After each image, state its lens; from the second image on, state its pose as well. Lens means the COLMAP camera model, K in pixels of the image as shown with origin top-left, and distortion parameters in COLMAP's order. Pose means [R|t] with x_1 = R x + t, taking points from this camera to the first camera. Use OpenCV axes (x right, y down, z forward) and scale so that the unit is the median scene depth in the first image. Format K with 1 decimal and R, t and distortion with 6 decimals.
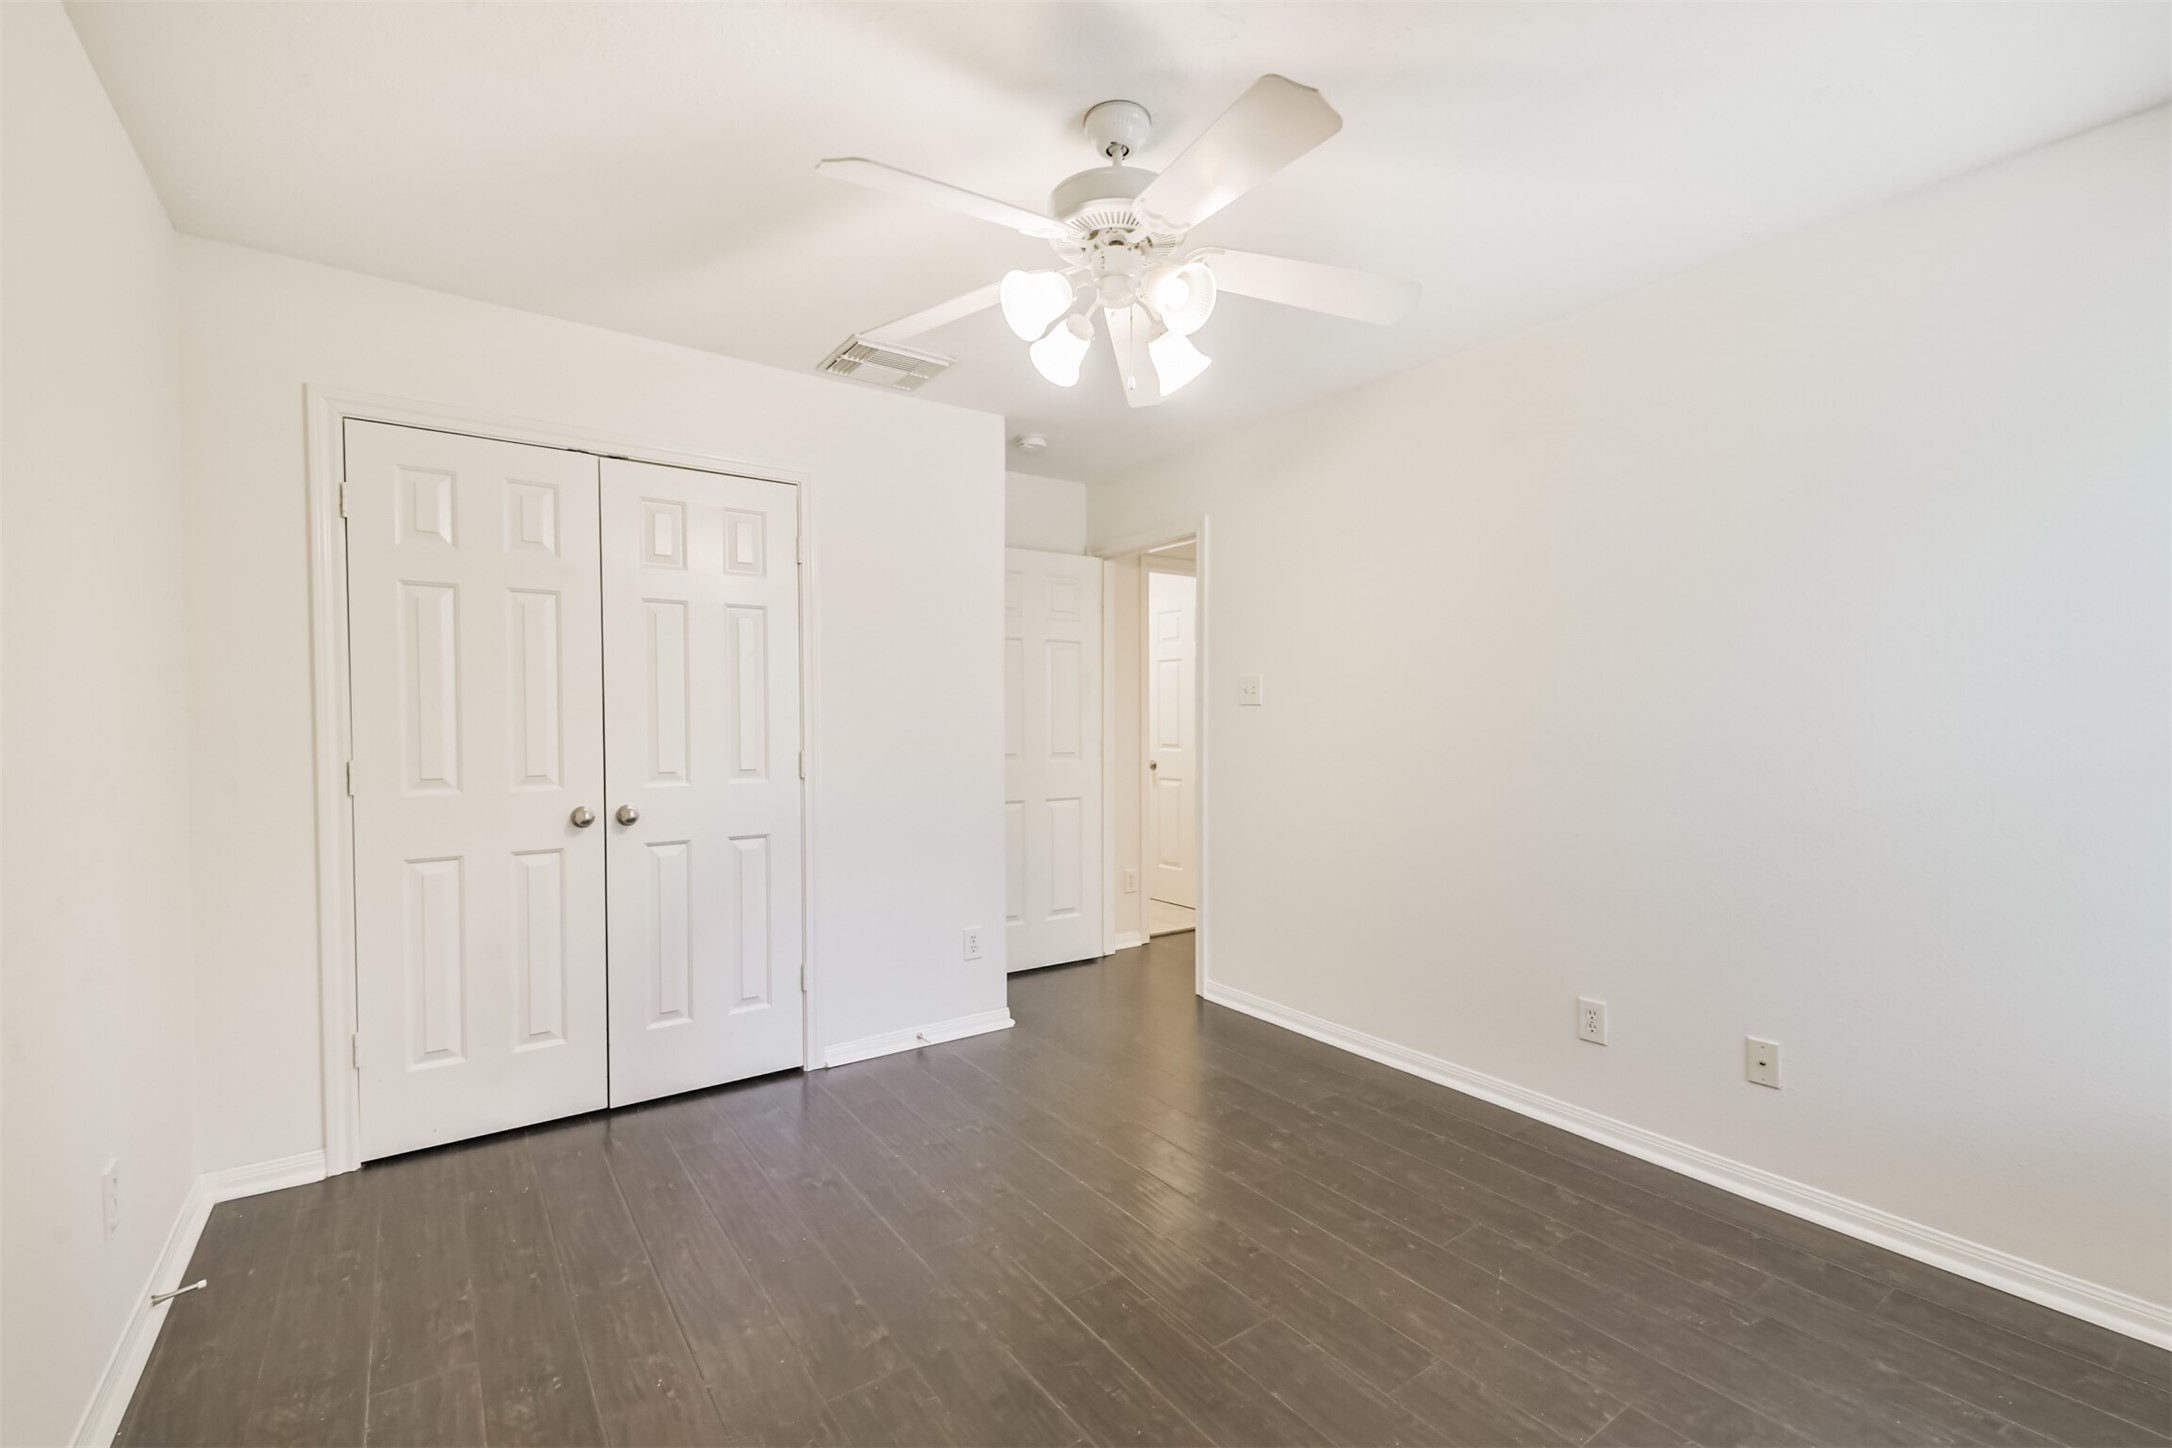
lens RADIAL K [[933.8, 0, 1086.8], [0, 933.8, 732.4], [0, 0, 1]] dist [0.023546, -0.008013]
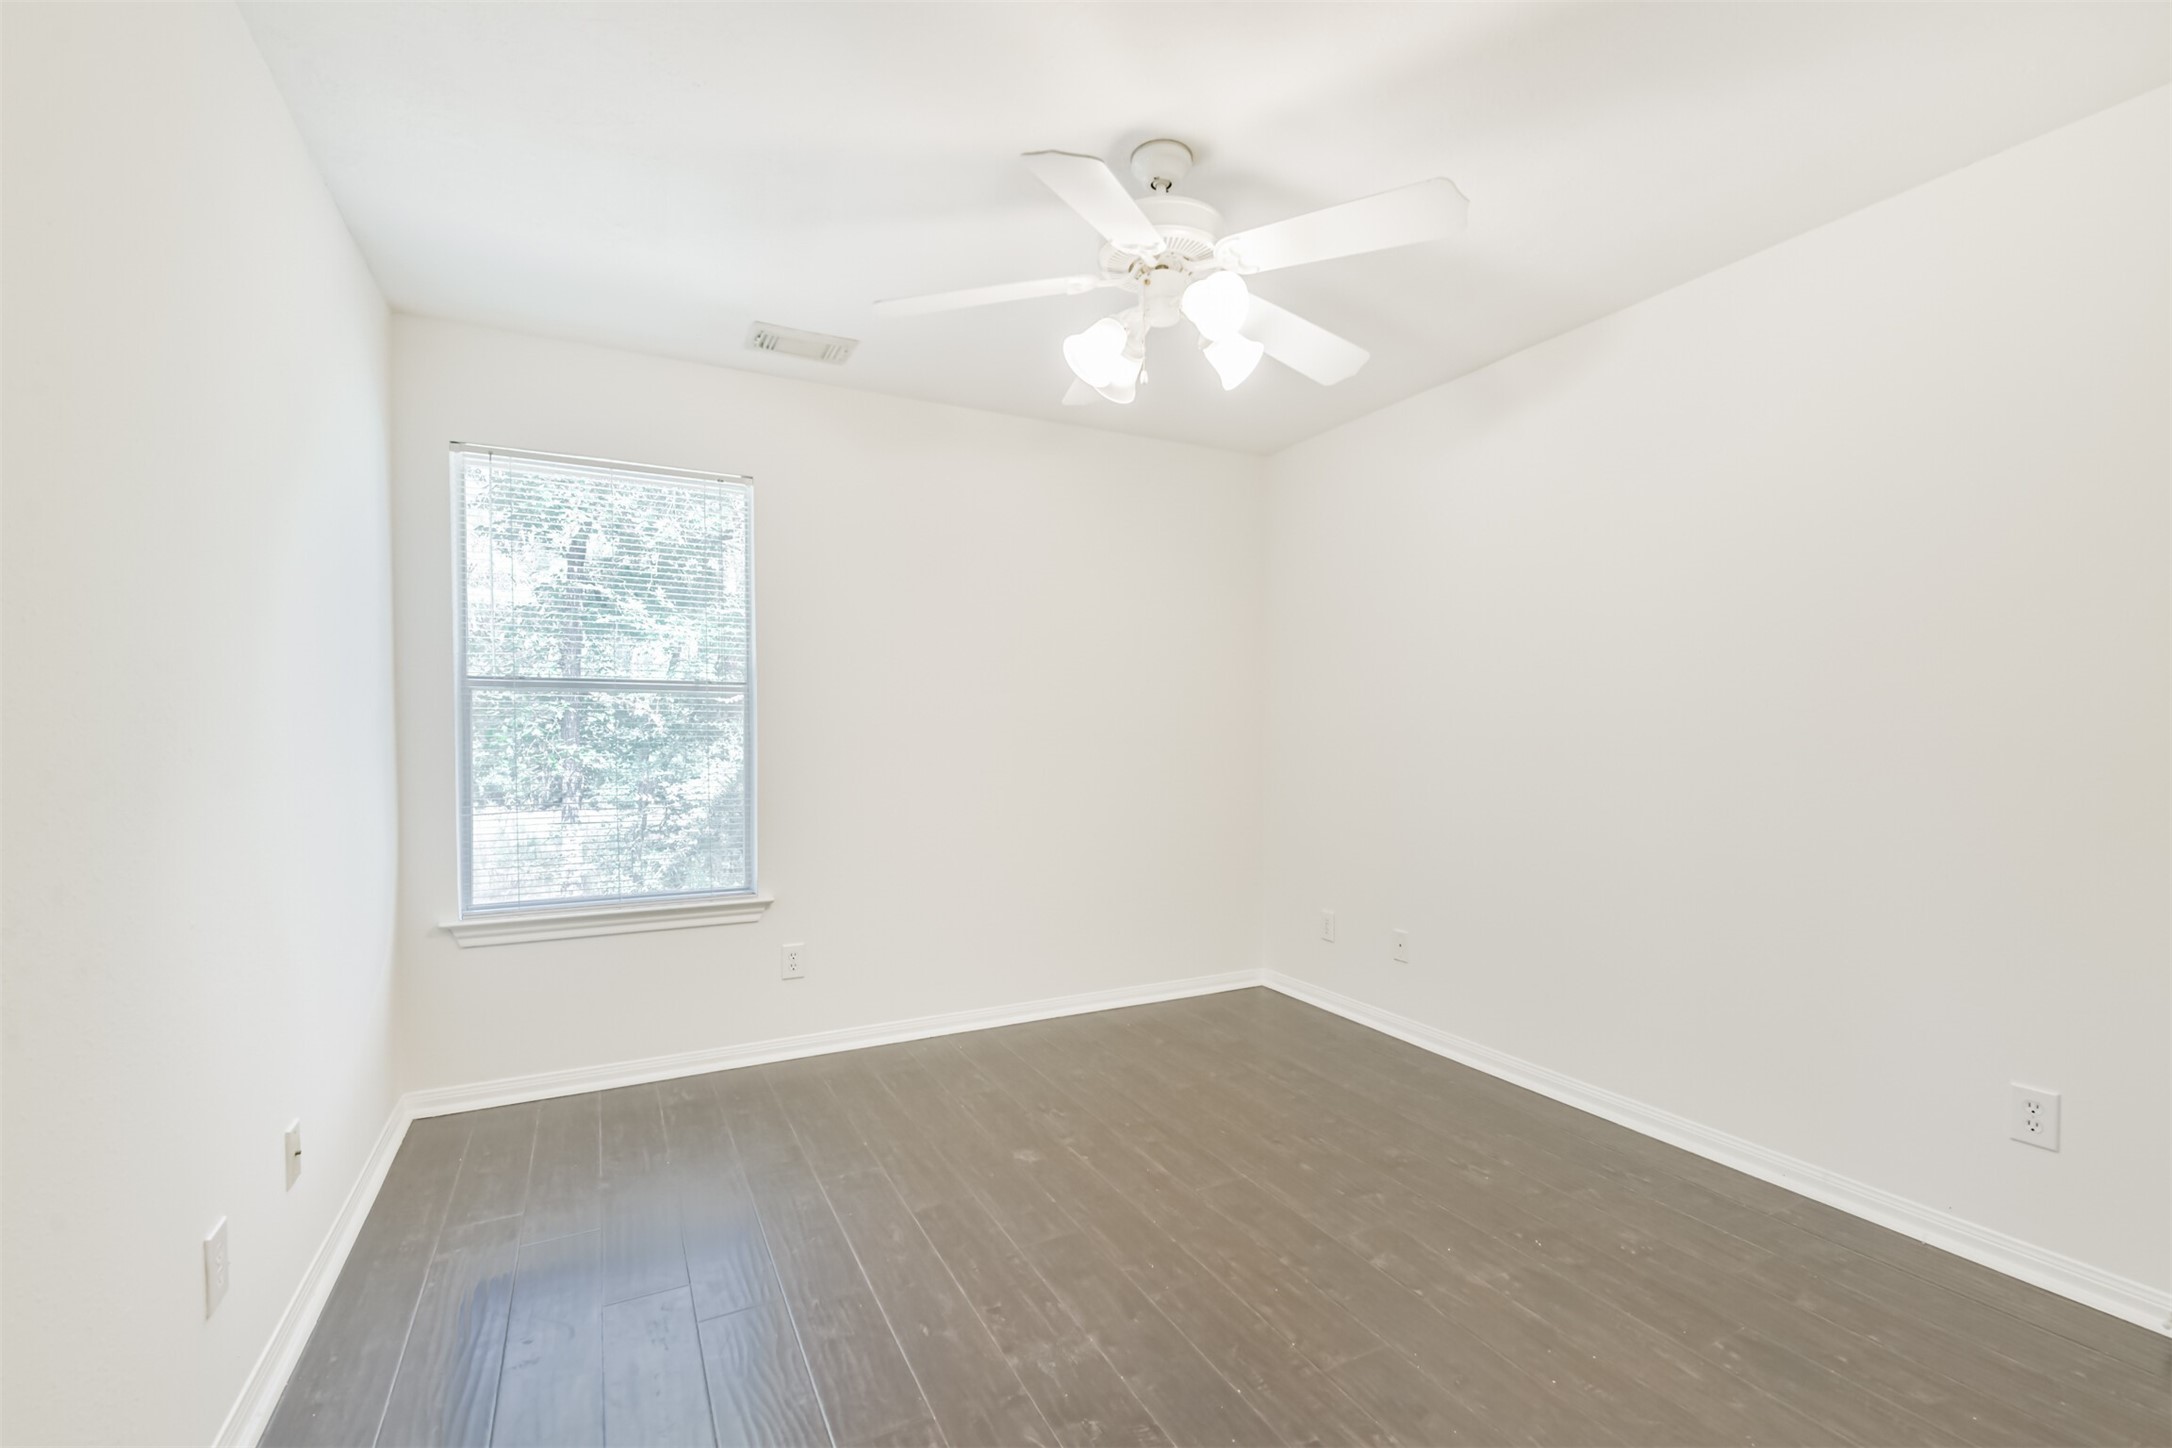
lens RADIAL K [[926.4, 0, 1089.7], [0, 926.4, 729.3], [0, 0, 1]] dist [0.032897, -0.008101]
pose [[-0.989924, -0.000132, 0.141600, -0.039164], [0.002862, 0.999777, 0.020937, -0.010868], [-0.141571, 0.021132, -0.989702, 2.015535]]
